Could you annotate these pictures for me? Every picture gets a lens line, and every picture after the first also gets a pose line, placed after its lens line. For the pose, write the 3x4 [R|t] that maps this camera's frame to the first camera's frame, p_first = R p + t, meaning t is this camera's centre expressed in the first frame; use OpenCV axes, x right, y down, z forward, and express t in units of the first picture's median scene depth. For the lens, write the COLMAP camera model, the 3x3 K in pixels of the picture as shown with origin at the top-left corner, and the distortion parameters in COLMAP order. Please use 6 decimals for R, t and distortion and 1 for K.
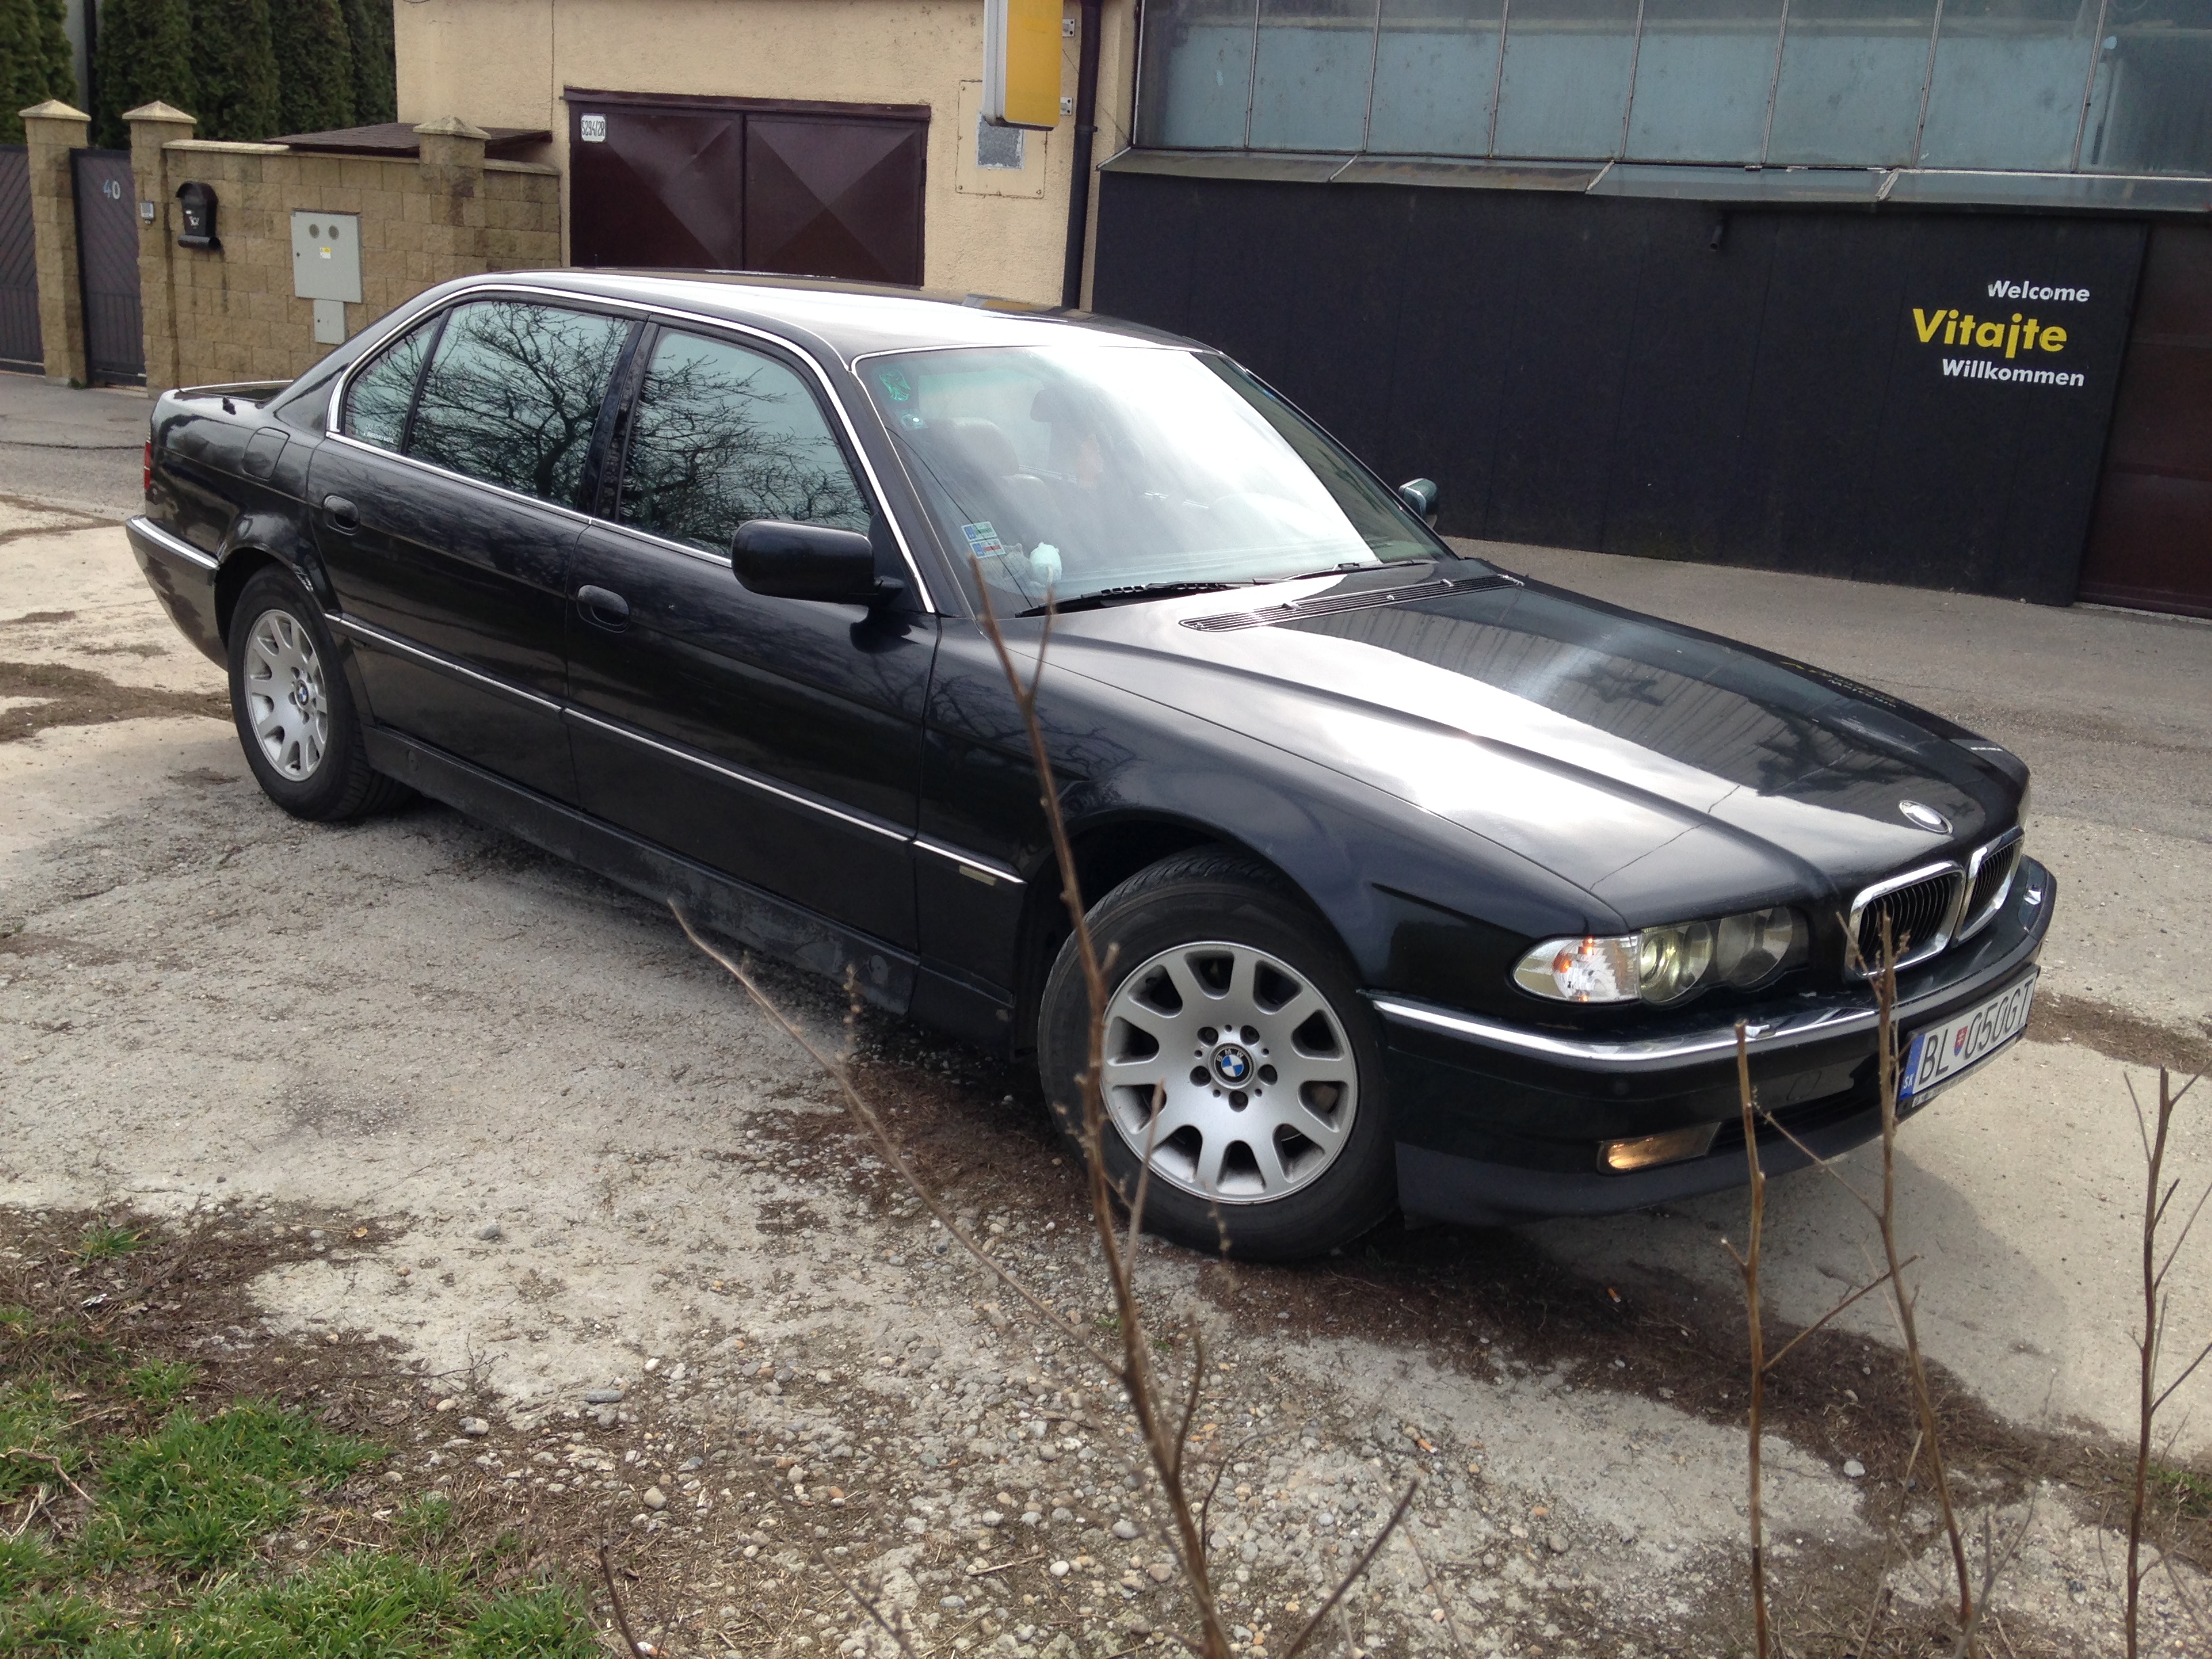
lens RADIAL K [[2000.6, 0, 1114.5], [0, 2000.6, 842.8], [0, 0, 1]] dist [0.184852, -0.288638]
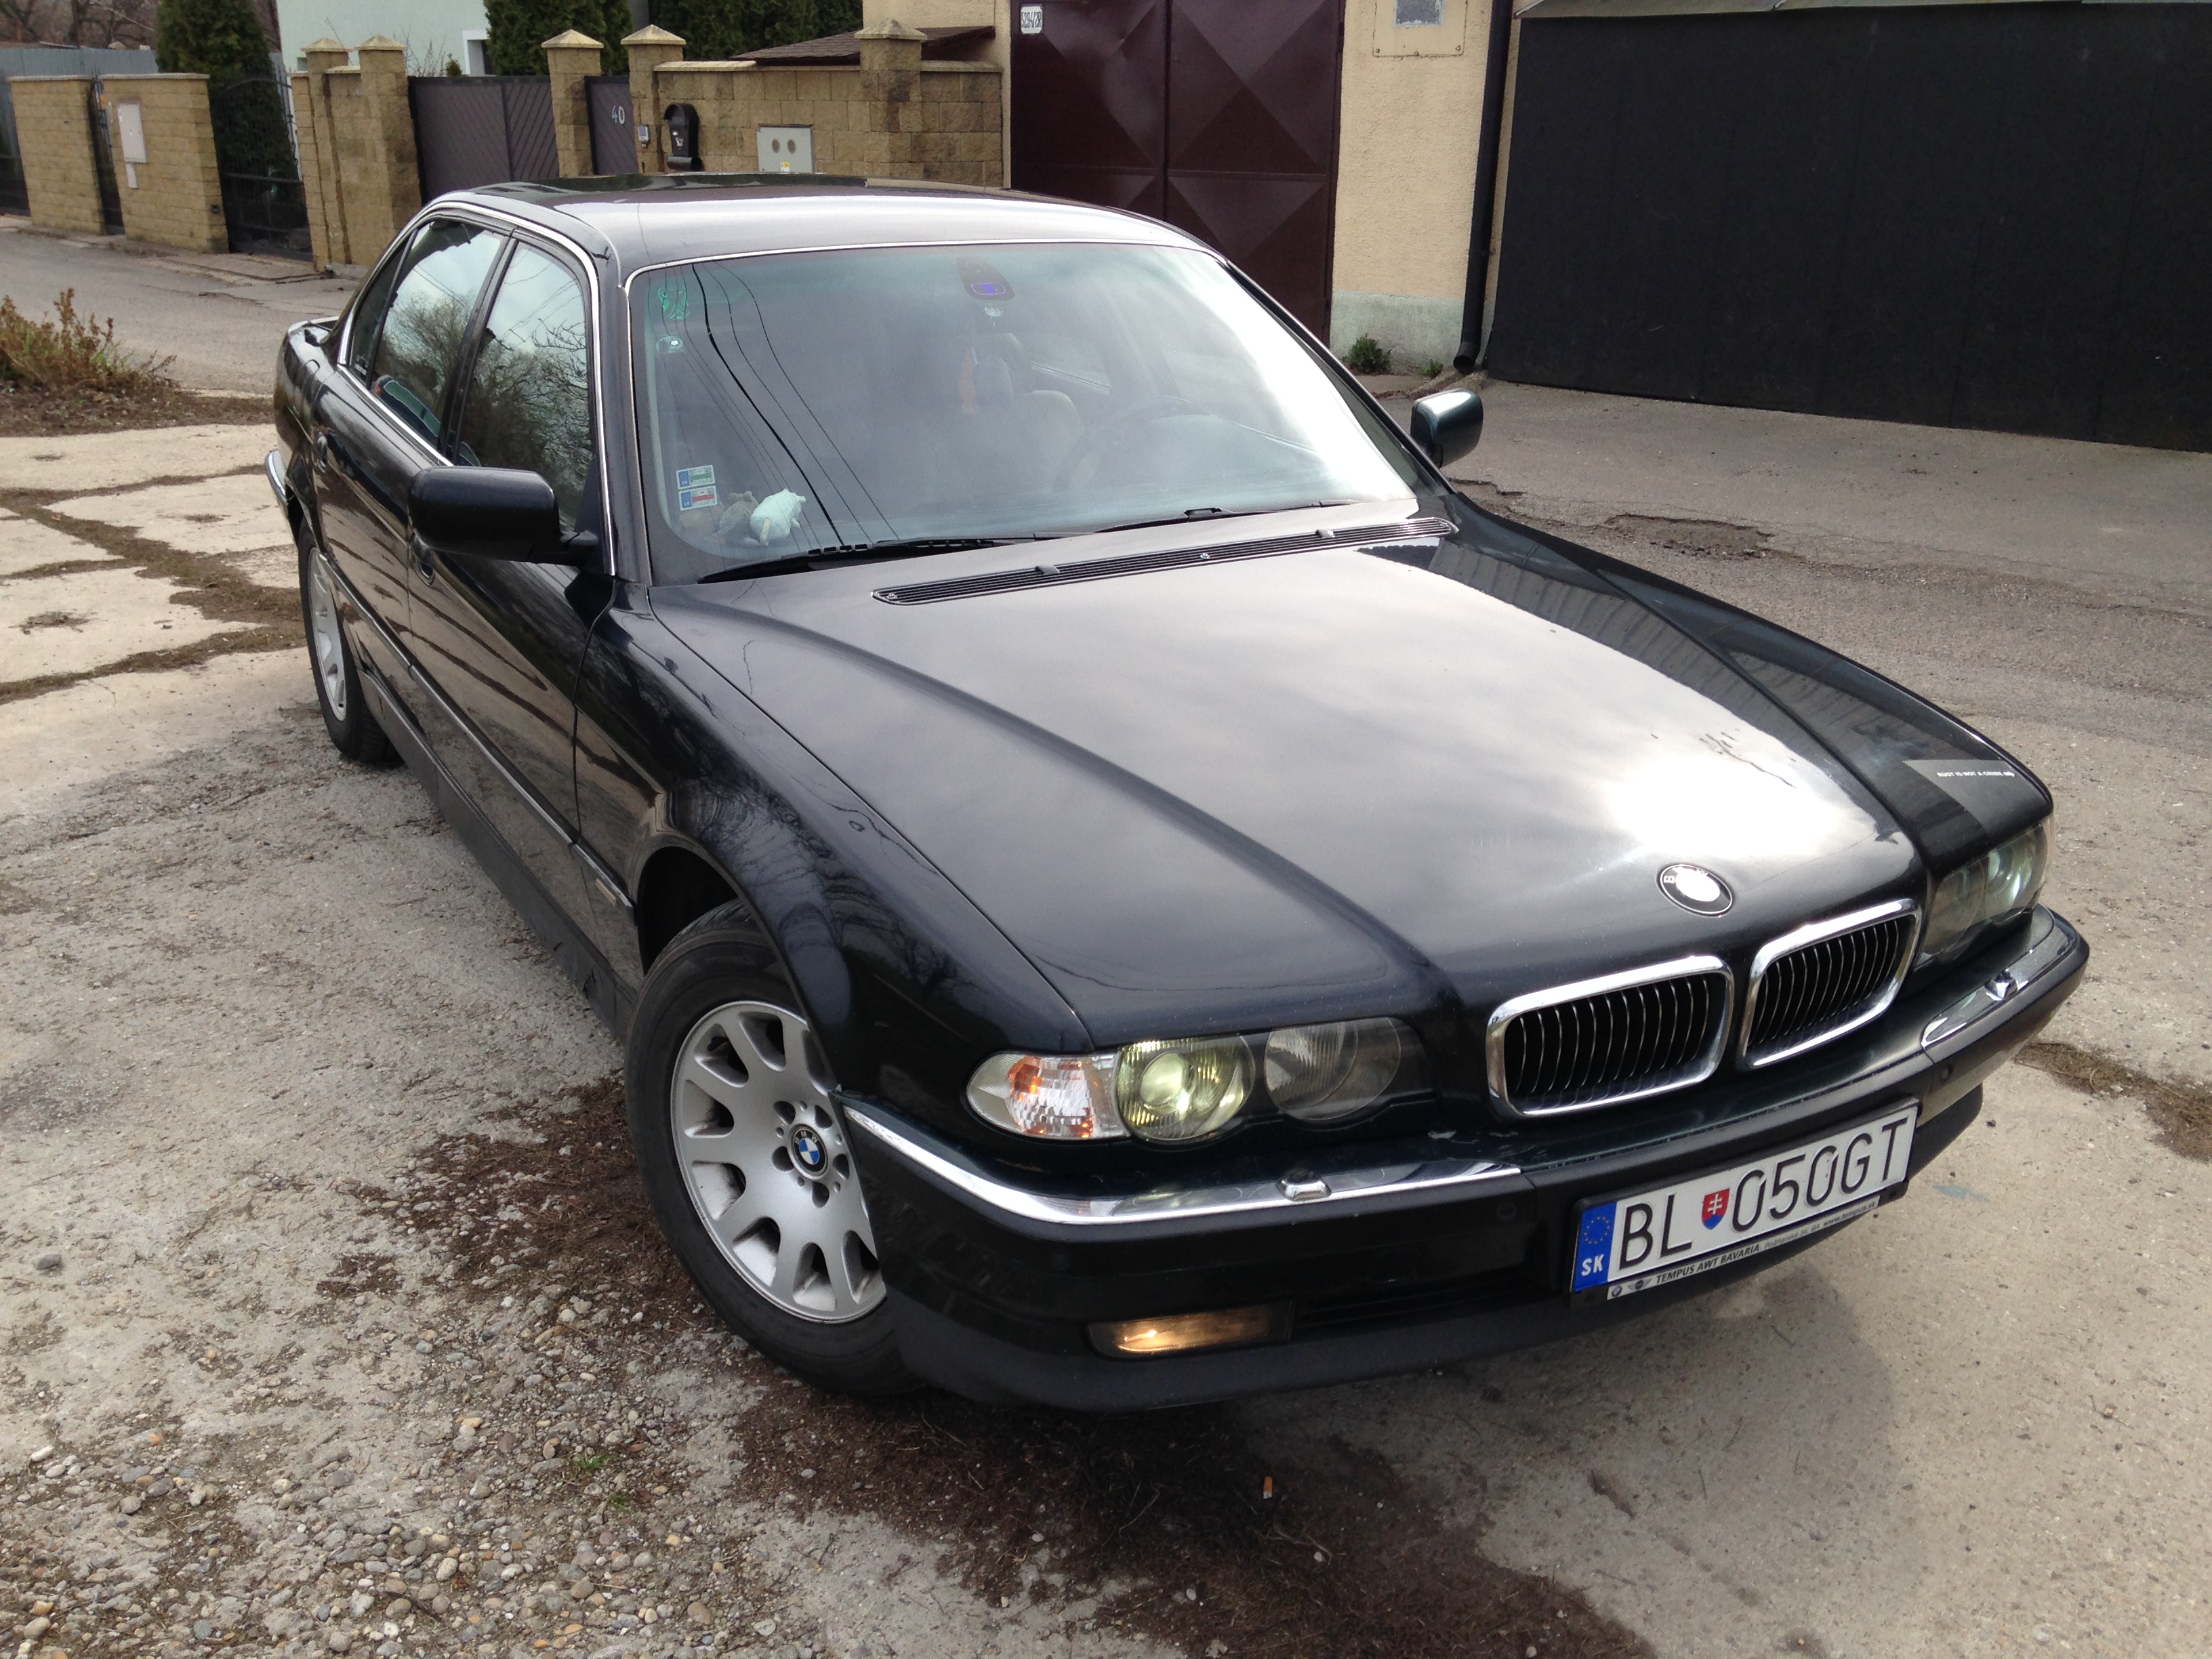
lens RADIAL K [[2000.6, 0, 1114.5], [0, 2000.6, 842.8], [0, 0, 1]] dist [0.184852, -0.288638]
pose [[0.953615, 0.045070, -0.297637, 0.370685], [-0.028727, 0.997841, 0.059061, -0.058090], [0.299656, -0.047771, 0.952851, 0.239898]]
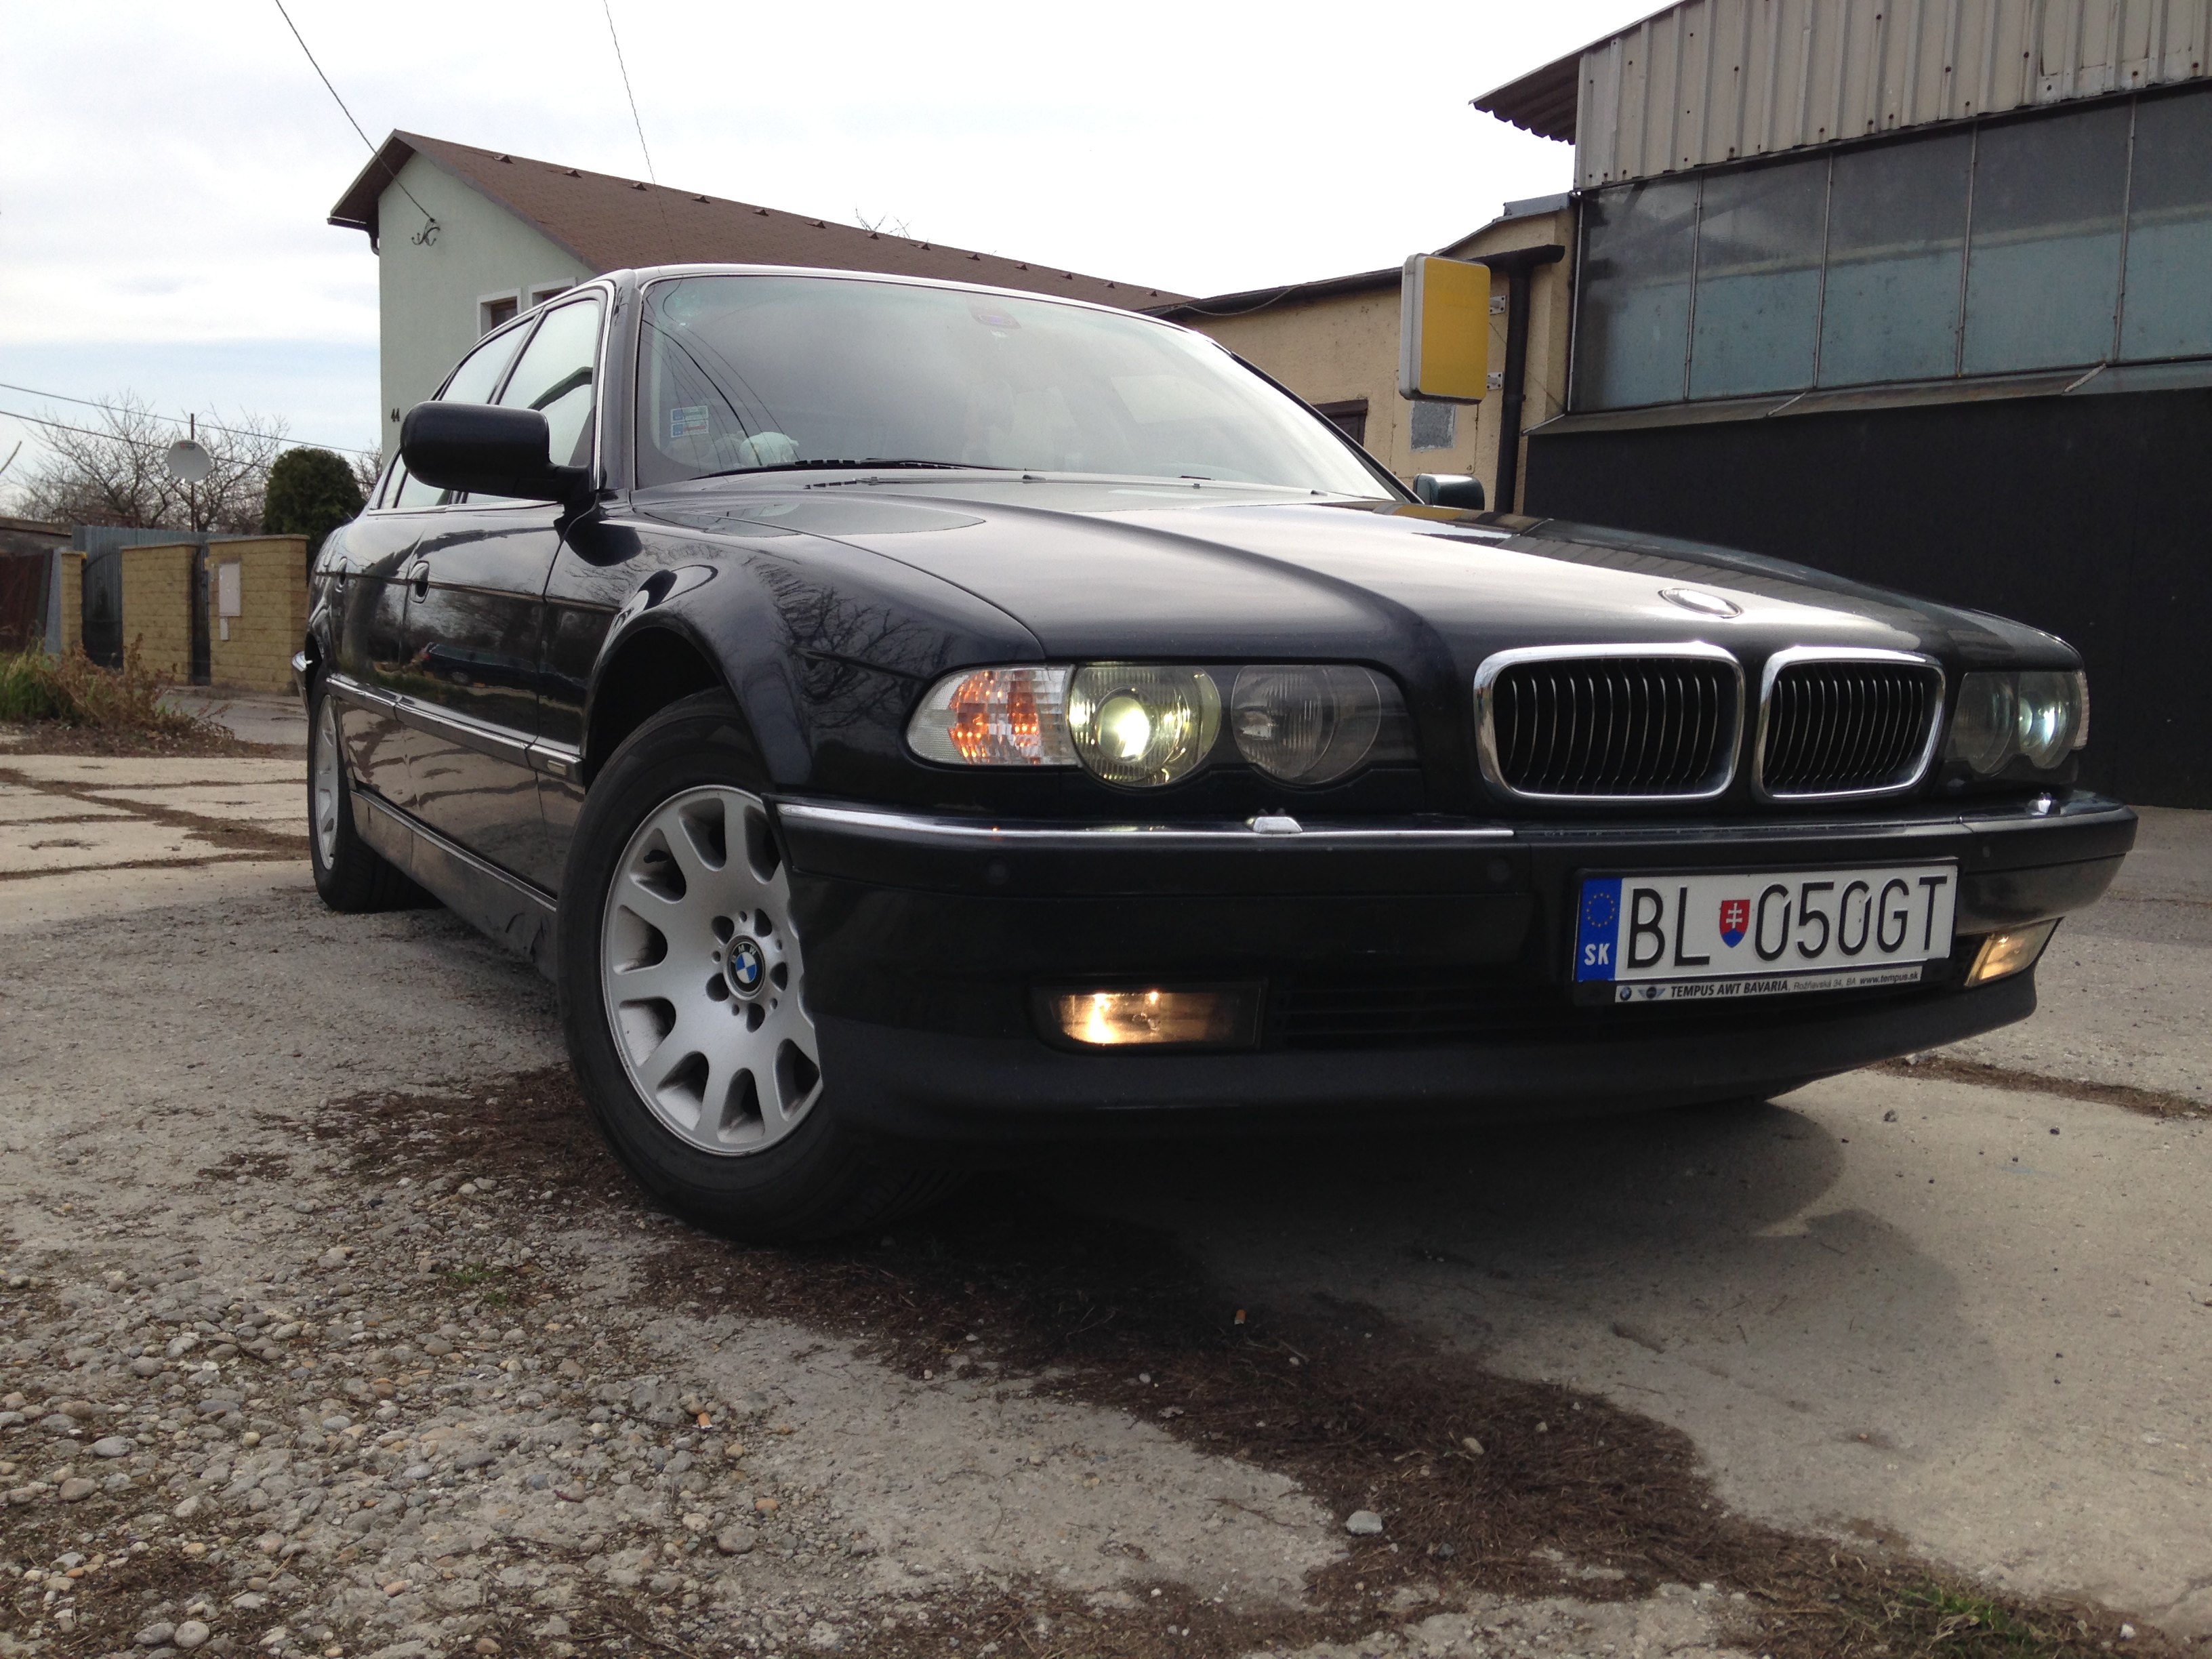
lens RADIAL K [[2000.6, 0, 1114.5], [0, 2000.6, 842.8], [0, 0, 1]] dist [0.184852, -0.288638]
pose [[0.948082, -0.011246, -0.317826, 0.381630], [-0.053174, 0.979701, -0.193284, 0.181778], [0.313548, 0.200150, 0.928239, 0.307153]]
